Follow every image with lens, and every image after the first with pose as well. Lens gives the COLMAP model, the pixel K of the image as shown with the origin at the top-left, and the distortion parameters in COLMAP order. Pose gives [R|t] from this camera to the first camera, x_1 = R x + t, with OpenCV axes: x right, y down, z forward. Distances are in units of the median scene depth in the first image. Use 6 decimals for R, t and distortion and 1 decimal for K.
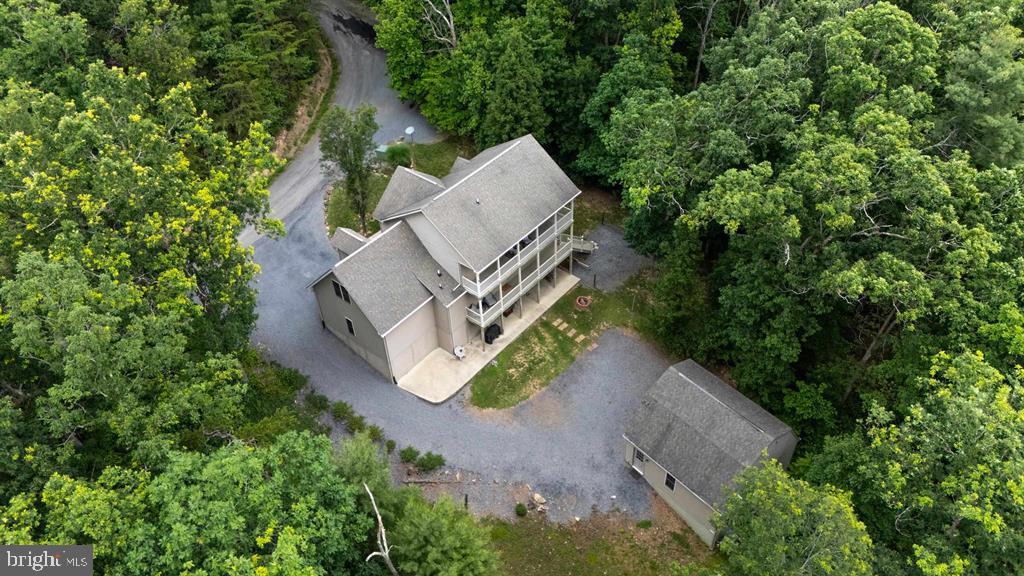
lens RADIAL K [[758.1, 0, 514.7], [0, 758.1, 286.5], [0, 0, 1]] dist [0.008540, -0.014495]
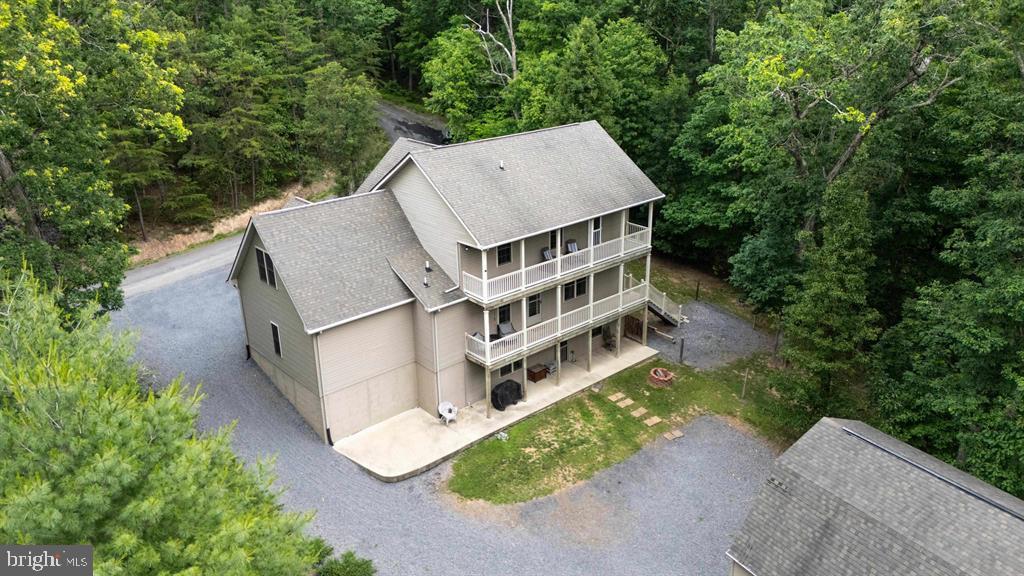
lens RADIAL K [[758.1, 0, 509.6], [0, 758.1, 289.1], [0, 0, 1]] dist [0.008540, -0.014495]
pose [[0.987094, 0.072691, -0.142692, 0.054788], [-0.119083, 0.928945, -0.350542, 0.200800], [0.107072, 0.363010, 0.925613, 0.412643]]
